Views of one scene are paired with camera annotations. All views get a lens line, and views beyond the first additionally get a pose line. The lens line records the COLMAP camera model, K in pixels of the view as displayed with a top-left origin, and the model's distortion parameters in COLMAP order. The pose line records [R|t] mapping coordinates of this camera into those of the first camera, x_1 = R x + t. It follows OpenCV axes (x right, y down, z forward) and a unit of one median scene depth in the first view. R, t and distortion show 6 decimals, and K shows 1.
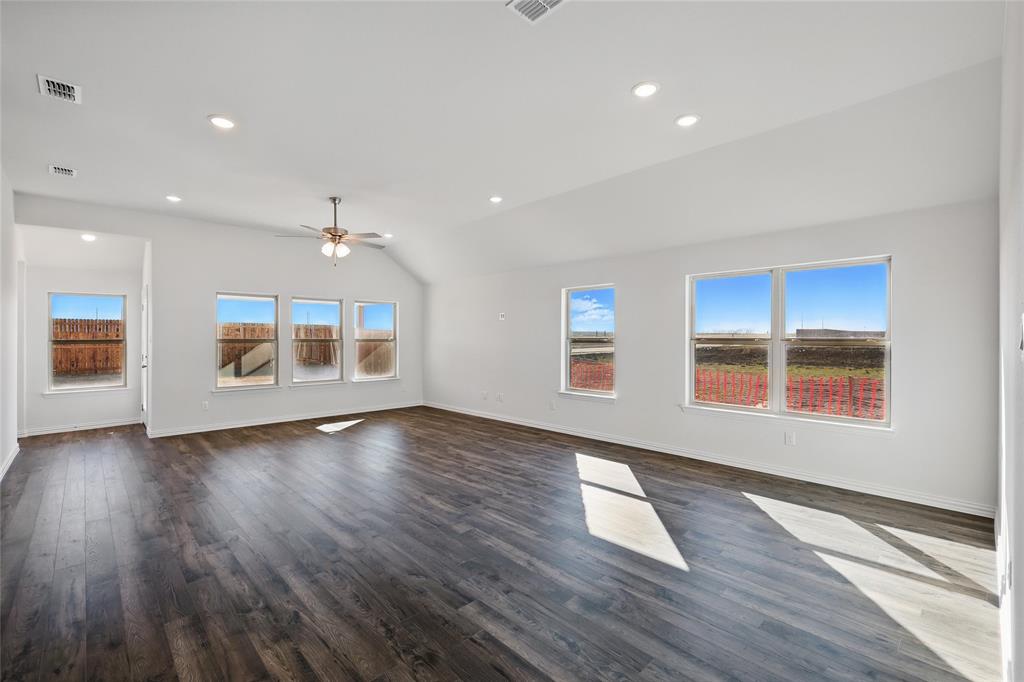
lens RADIAL K [[449.6, 0, 514.3], [0, 449.6, 334.8], [0, 0, 1]] dist [0.007617, -0.000849]
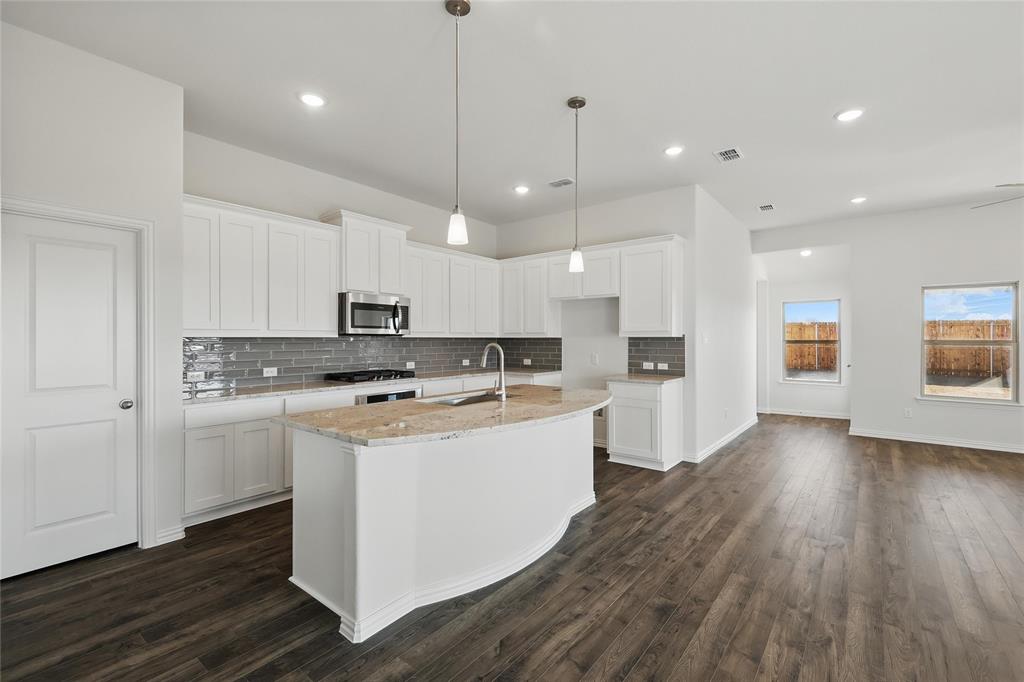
lens RADIAL K [[449.6, 0, 512.8], [0, 449.6, 336.8], [0, 0, 1]] dist [0.007617, -0.000849]
pose [[0.131714, -0.003515, -0.991282, 0.161696], [0.004569, 0.999985, -0.002939, 0.002558], [0.991277, -0.004142, 0.131728, 0.118560]]
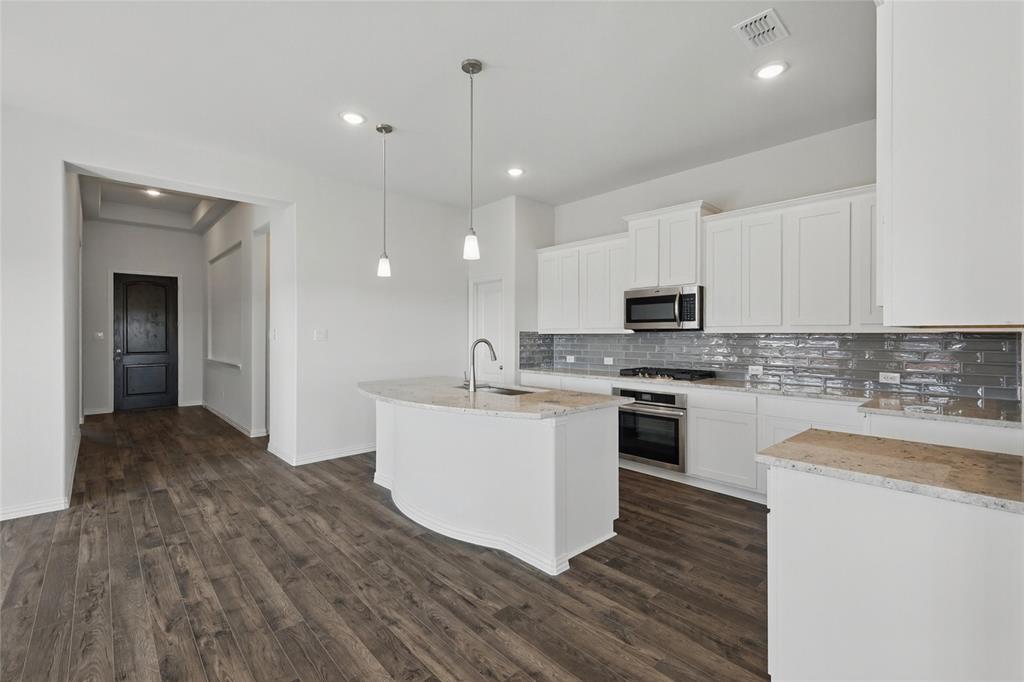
lens RADIAL K [[449.6, 0, 507.5], [0, 449.6, 337.1], [0, 0, 1]] dist [0.007617, -0.000849]
pose [[-0.999607, 0.000874, 0.028034, -0.572743], [0.000802, 0.999996, -0.002592, 0.009638], [-0.028036, -0.002569, -0.999604, 0.908370]]
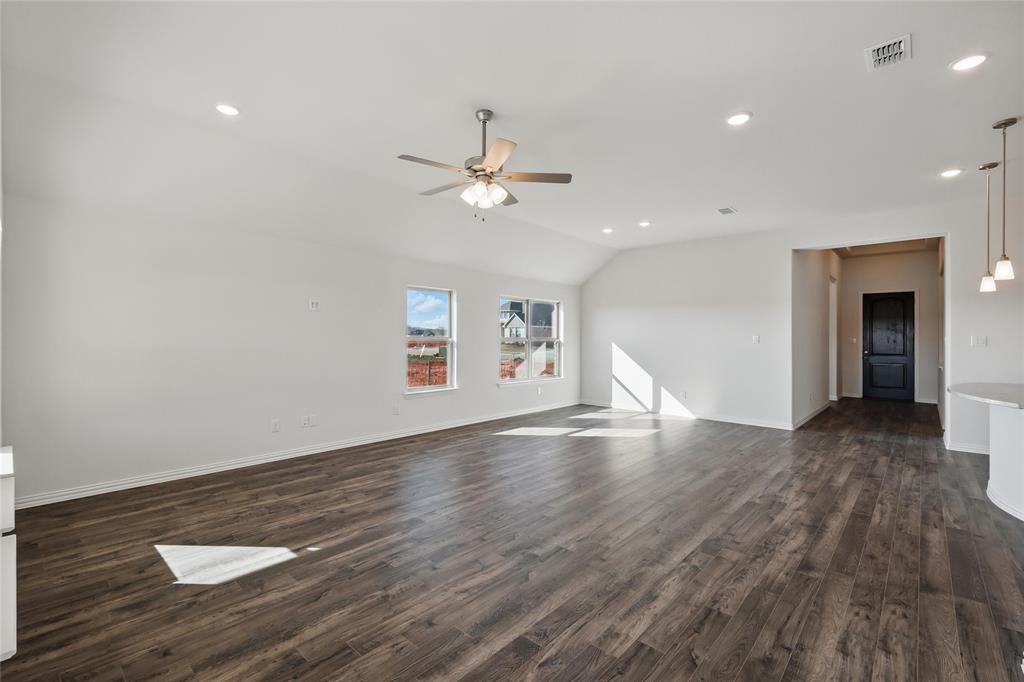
lens RADIAL K [[449.6, 0, 518.7], [0, 449.6, 335.5], [0, 0, 1]] dist [0.007617, -0.000849]
pose [[-0.076911, 0.006483, 0.997017, -1.192354], [-0.012739, 0.999891, -0.007484, 0.011145], [-0.996957, -0.013277, -0.076820, 1.163742]]
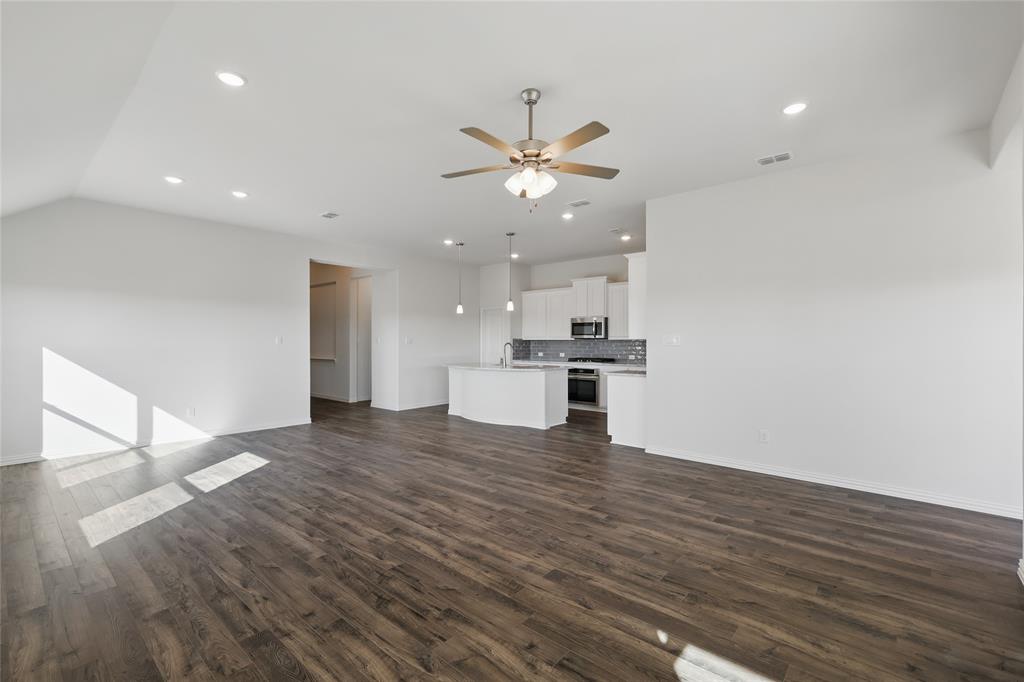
lens RADIAL K [[449.6, 0, 506.3], [0, 449.6, 332.6], [0, 0, 1]] dist [0.007617, -0.000849]
pose [[-0.997014, -0.000232, -0.077215, -0.376566], [0.001649, 0.999703, -0.024295, 0.013954], [0.077197, -0.024350, -0.996718, 1.818845]]
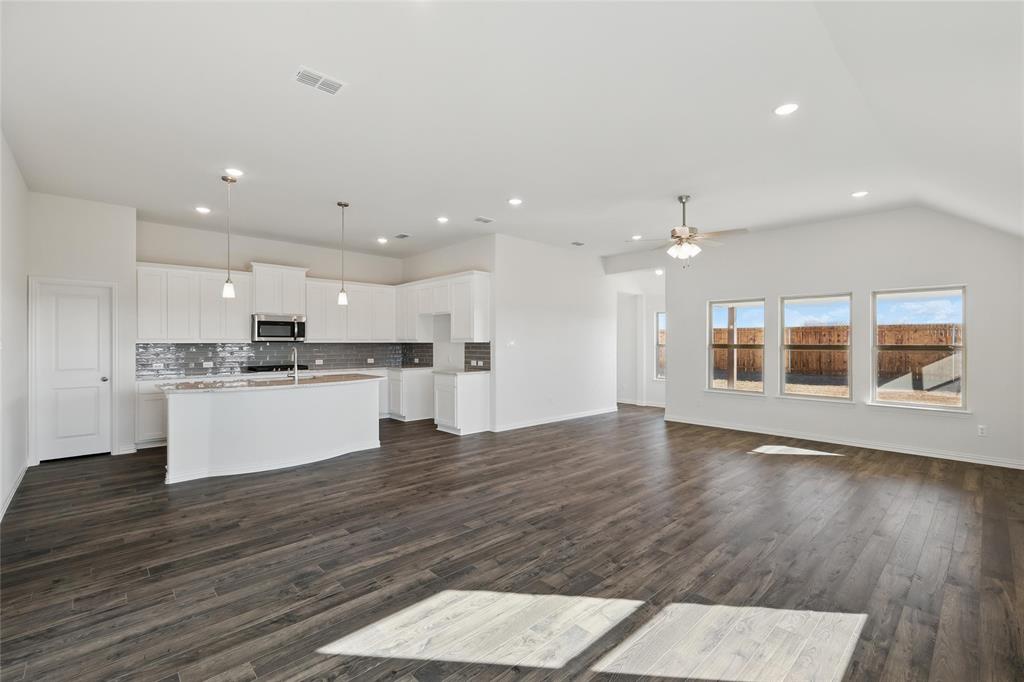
lens RADIAL K [[449.6, 0, 514.4], [0, 449.6, 339.0], [0, 0, 1]] dist [0.007617, -0.000849]
pose [[-0.010712, -0.007668, -0.999913, 0.647066], [0.005988, 0.999952, -0.007733, 0.002706], [0.999925, -0.006070, -0.010666, 0.759804]]
